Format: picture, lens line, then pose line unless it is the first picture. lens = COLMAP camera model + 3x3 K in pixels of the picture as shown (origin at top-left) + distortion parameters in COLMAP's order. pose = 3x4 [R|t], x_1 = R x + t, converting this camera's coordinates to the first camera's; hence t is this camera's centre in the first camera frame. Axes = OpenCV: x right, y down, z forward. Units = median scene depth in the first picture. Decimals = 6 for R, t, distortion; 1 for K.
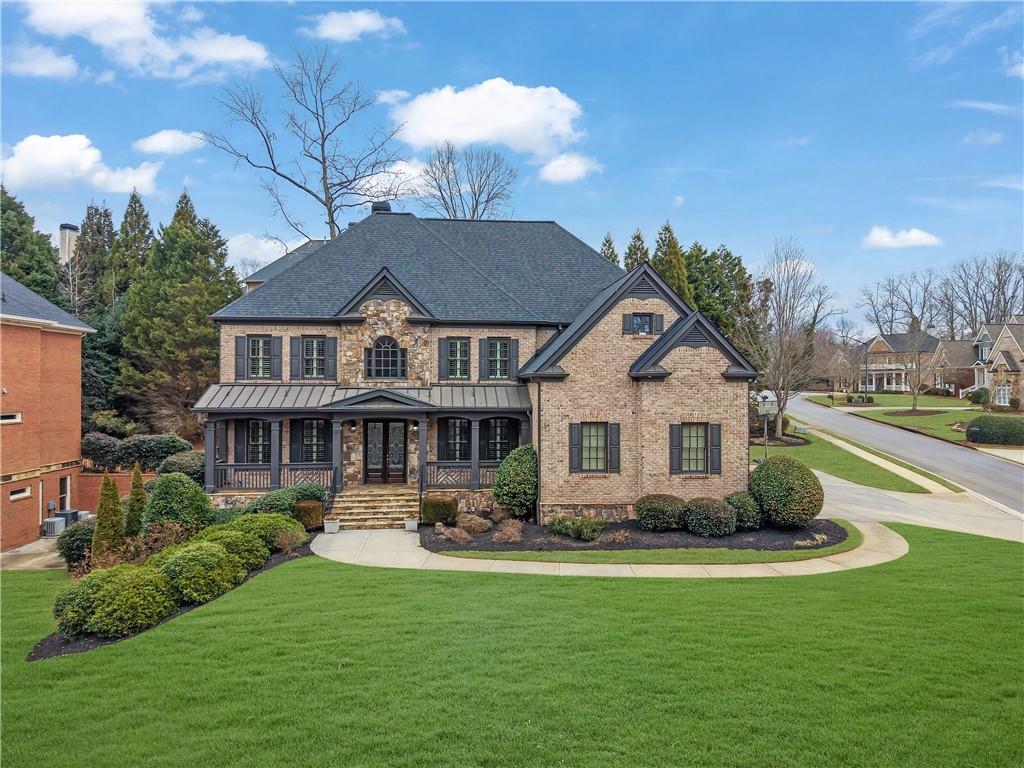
lens RADIAL K [[695.2, 0, 538.4], [0, 695.2, 378.8], [0, 0, 1]] dist [0.003500, 0.006160]
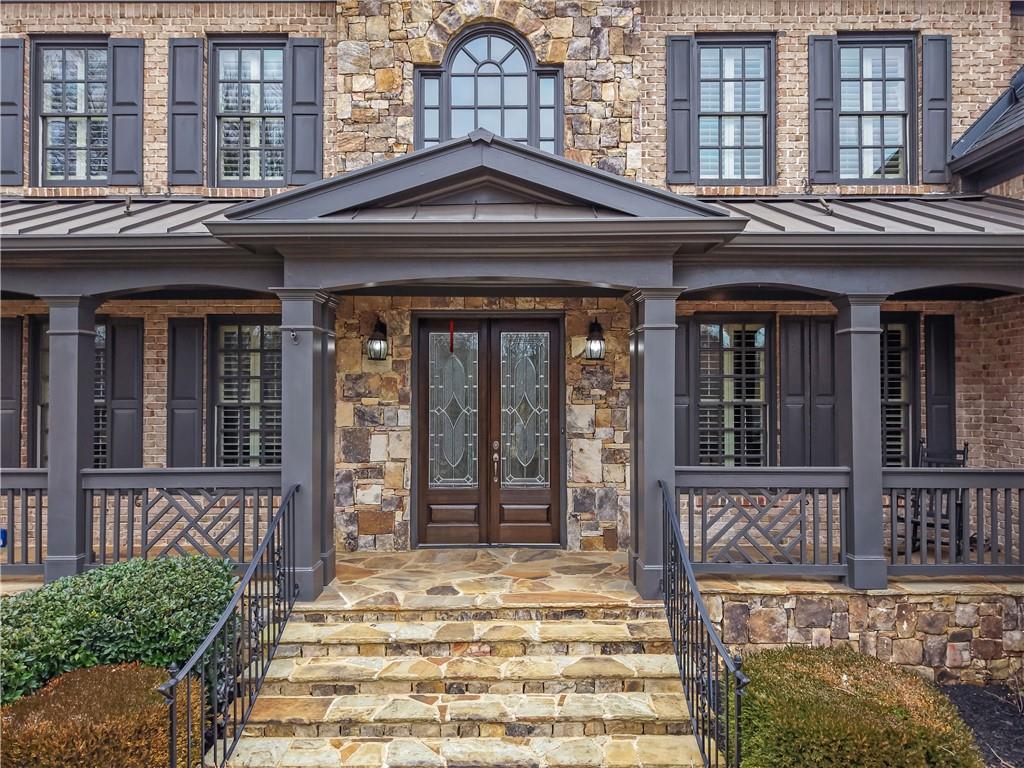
lens RADIAL K [[695.2, 0, 507.1], [0, 695.2, 382.3], [0, 0, 1]] dist [0.003500, 0.006160]
pose [[0.990574, -0.005208, -0.136879, -0.174793], [0.005238, 0.999986, -0.000141, 0.085484], [0.136877, -0.000578, 0.990588, 0.724131]]
